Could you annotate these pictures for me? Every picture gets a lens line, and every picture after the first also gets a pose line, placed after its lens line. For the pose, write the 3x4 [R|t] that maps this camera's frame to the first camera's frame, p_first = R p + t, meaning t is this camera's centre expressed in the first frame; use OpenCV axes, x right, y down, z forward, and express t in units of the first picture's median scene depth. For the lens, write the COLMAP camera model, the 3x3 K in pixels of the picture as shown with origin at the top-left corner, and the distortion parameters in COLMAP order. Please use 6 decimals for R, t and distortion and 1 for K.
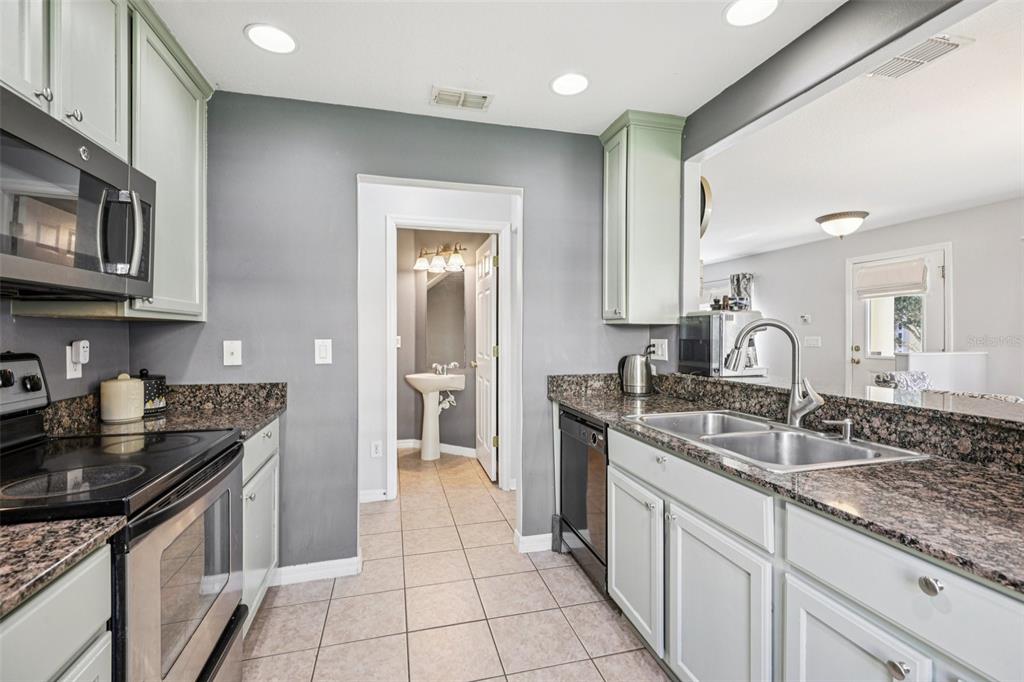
lens RADIAL K [[461.1, 0, 515.4], [0, 461.1, 334.8], [0, 0, 1]] dist [0.002792, -0.000127]
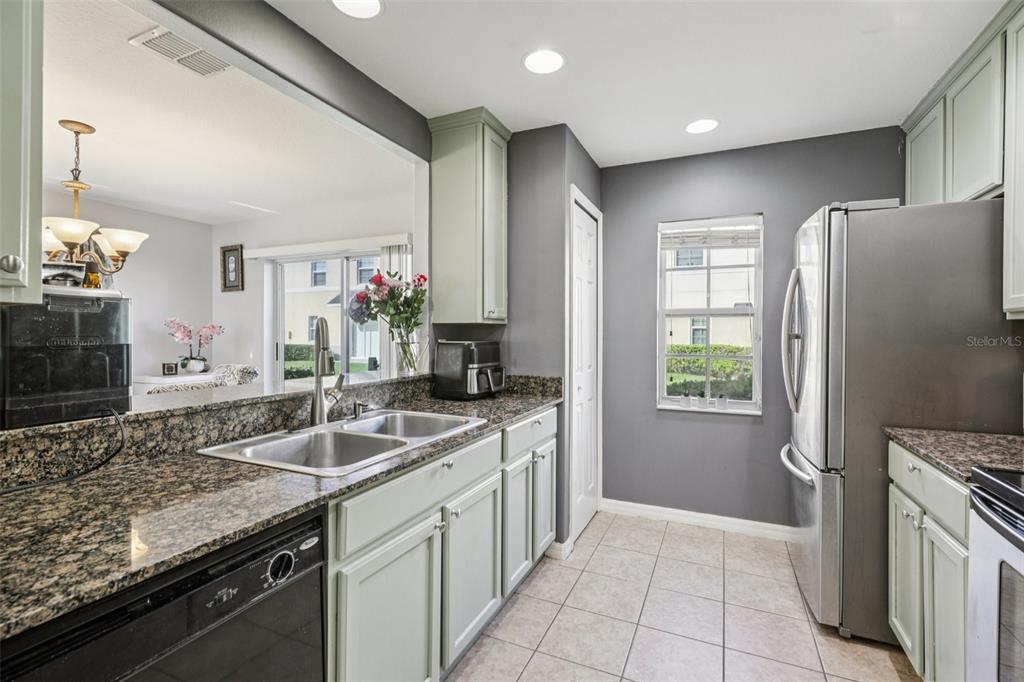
lens RADIAL K [[461.1, 0, 516.5], [0, 461.1, 335.5], [0, 0, 1]] dist [0.002792, -0.000127]
pose [[-0.775006, -0.007289, 0.631911, -0.263844], [-0.002341, 0.999960, 0.008664, -0.004820], [-0.631949, 0.005236, -0.774992, 1.095595]]
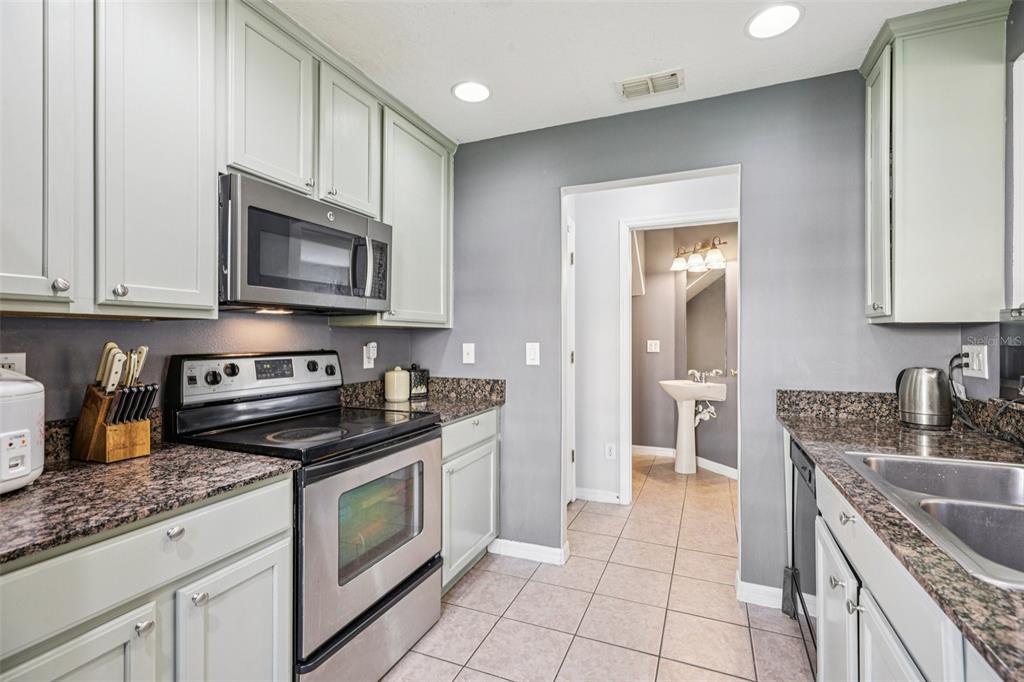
lens RADIAL K [[461.1, 0, 518.1], [0, 461.1, 334.7], [0, 0, 1]] dist [0.002792, -0.000127]
pose [[0.792018, -0.005350, -0.610474, 0.231725], [-0.000989, 0.999949, -0.010047, 0.001695], [0.610497, 0.008561, 0.791973, 0.101558]]
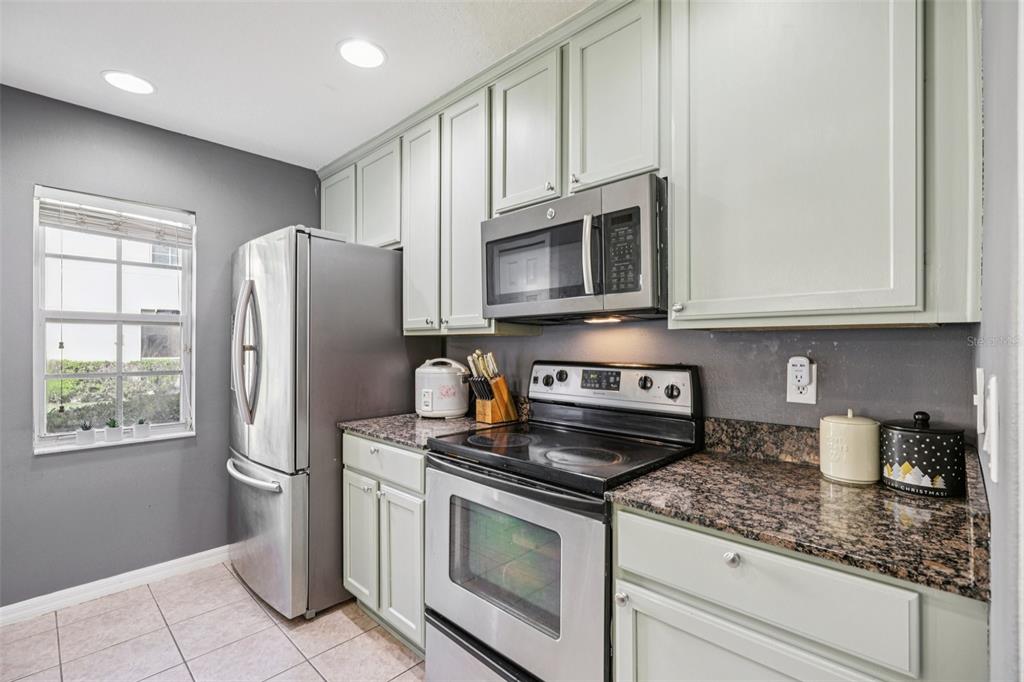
lens RADIAL K [[461.1, 0, 514.5], [0, 461.1, 342.7], [0, 0, 1]] dist [0.002792, -0.000127]
pose [[-0.856555, -0.005509, -0.516026, -0.077195], [-0.003912, 0.999984, -0.004182, -0.005068], [0.516040, -0.001564, -0.856563, 1.082327]]
